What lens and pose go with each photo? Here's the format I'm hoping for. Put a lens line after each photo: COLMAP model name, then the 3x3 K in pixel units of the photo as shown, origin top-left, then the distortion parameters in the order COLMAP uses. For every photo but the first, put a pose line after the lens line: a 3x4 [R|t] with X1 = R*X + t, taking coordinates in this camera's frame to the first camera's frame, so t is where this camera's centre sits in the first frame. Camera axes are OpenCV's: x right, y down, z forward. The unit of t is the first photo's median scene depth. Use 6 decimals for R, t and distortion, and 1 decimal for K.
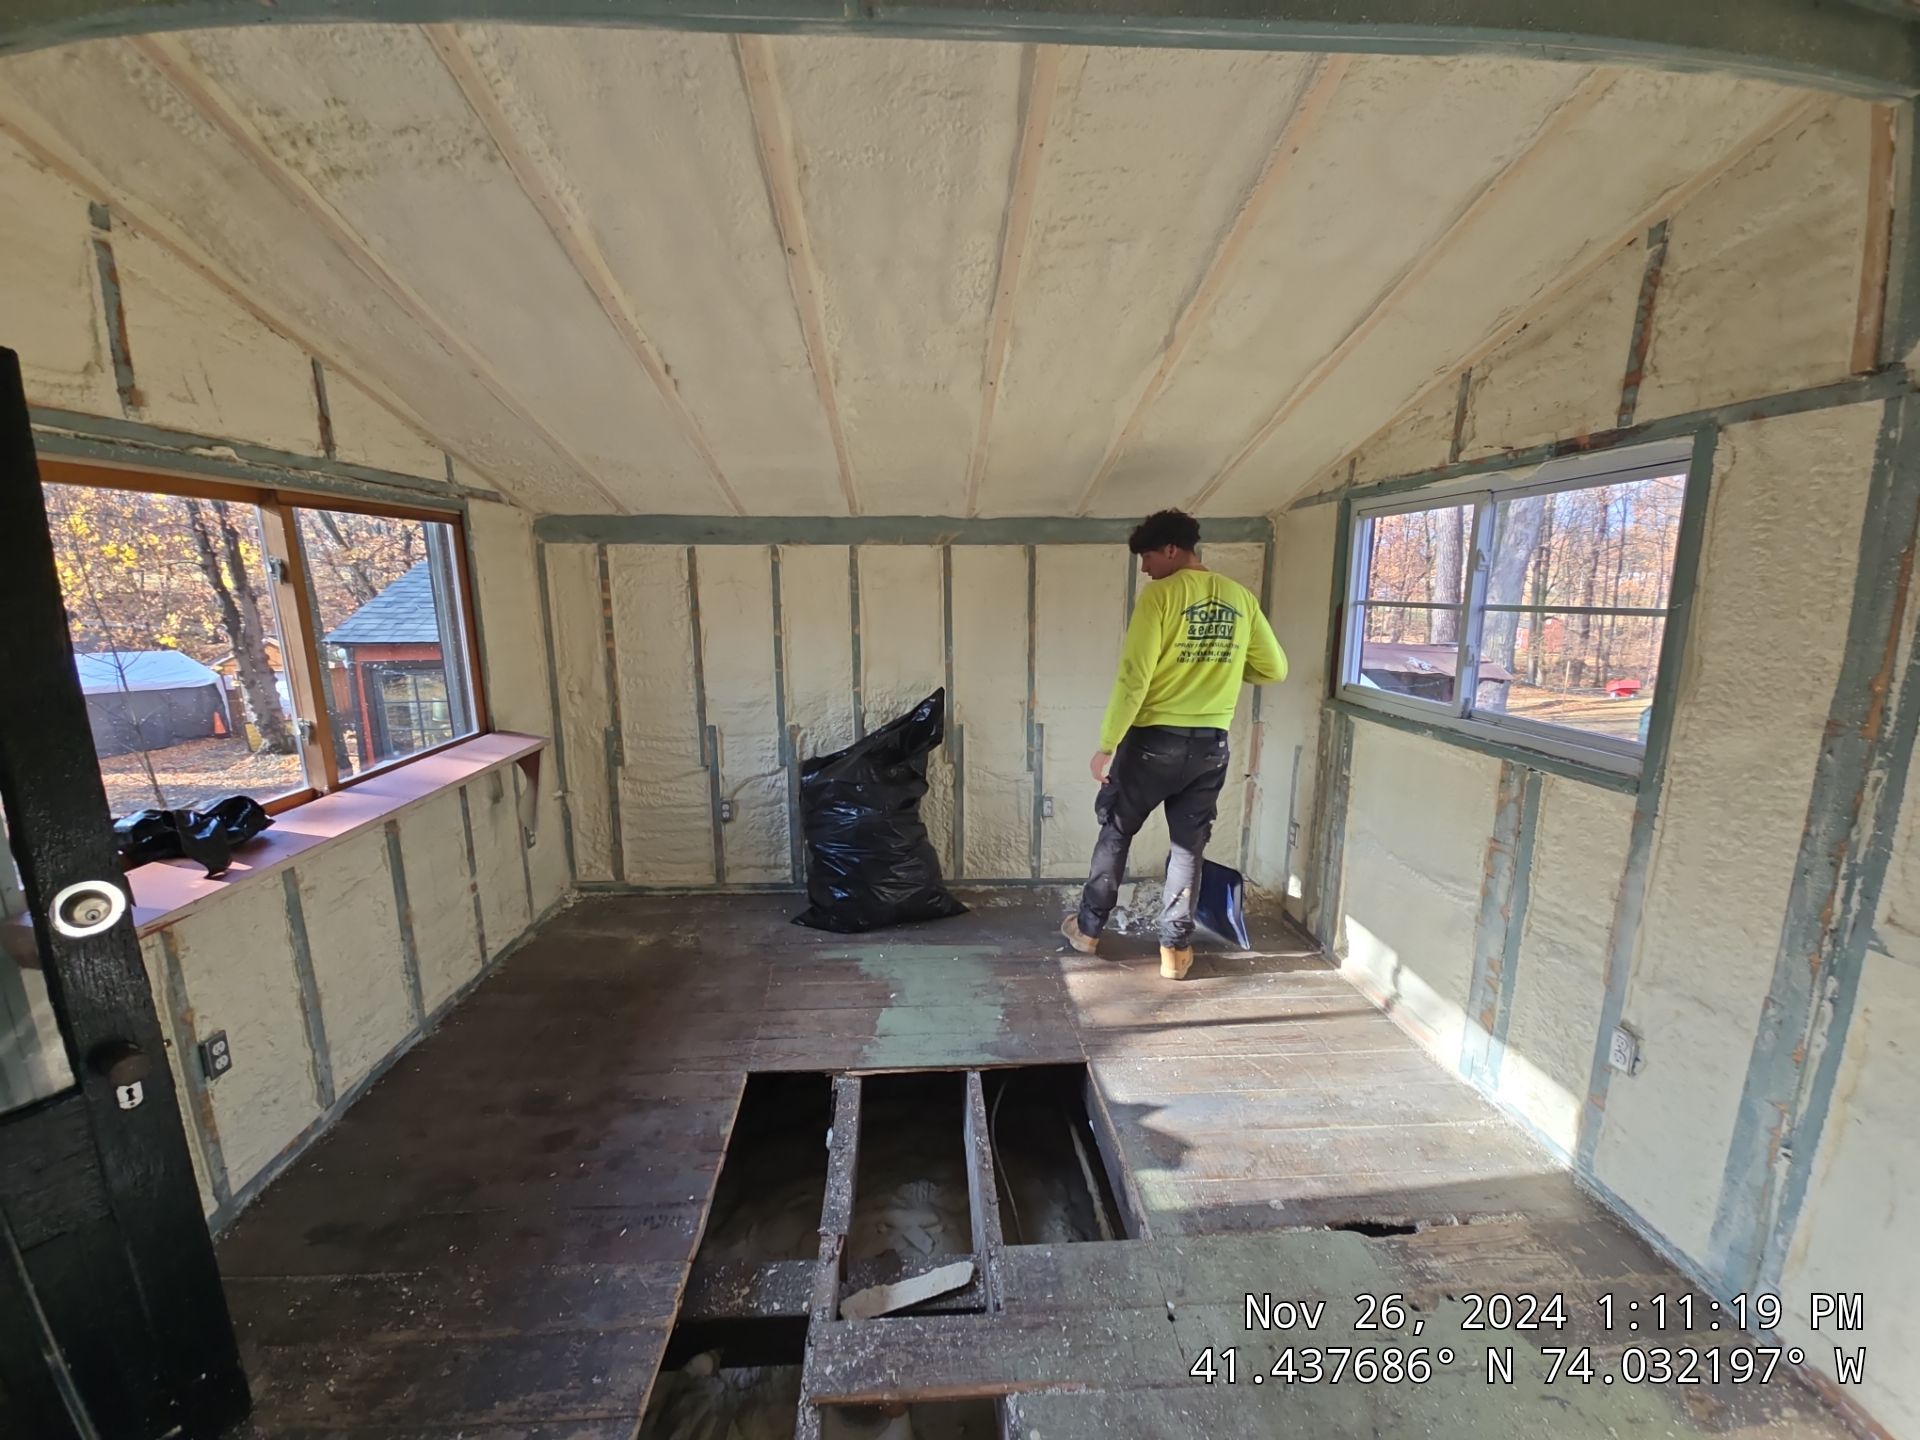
lens RADIAL K [[775.4, 0, 950.4], [0, 775.4, 729.1], [0, 0, 1]] dist [0.004903, -0.004452]
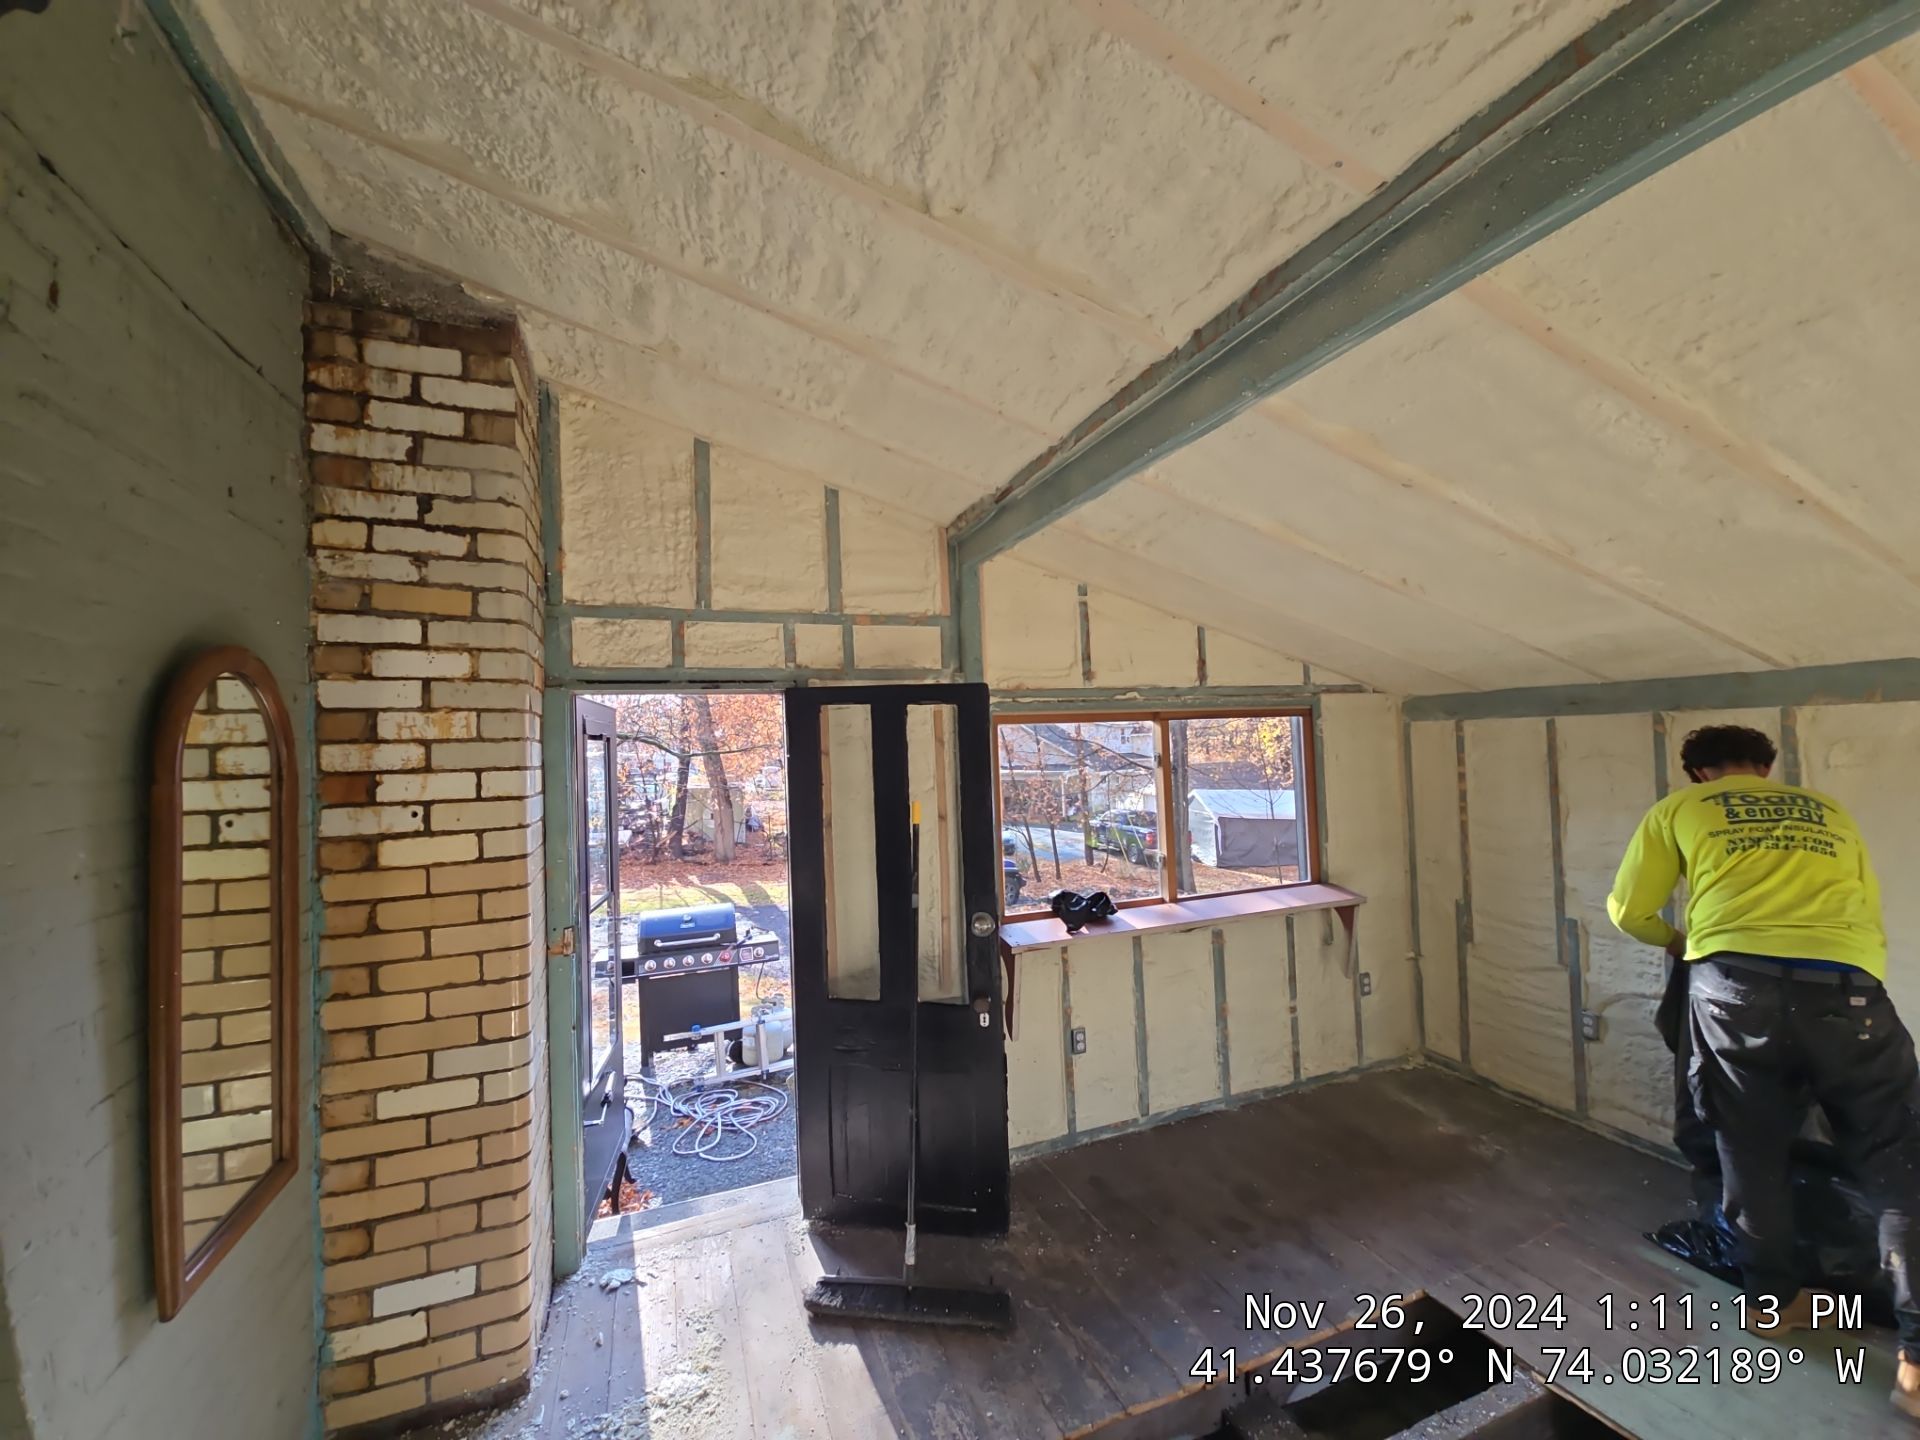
lens RADIAL K [[775.4, 0, 947.2], [0, 775.4, 728.8], [0, 0, 1]] dist [0.004903, -0.004452]
pose [[0.302029, -0.029847, -0.952831, 0.496146], [-0.150025, 0.985567, -0.078427, -0.065285], [0.941420, 0.166636, 0.293192, 0.083542]]
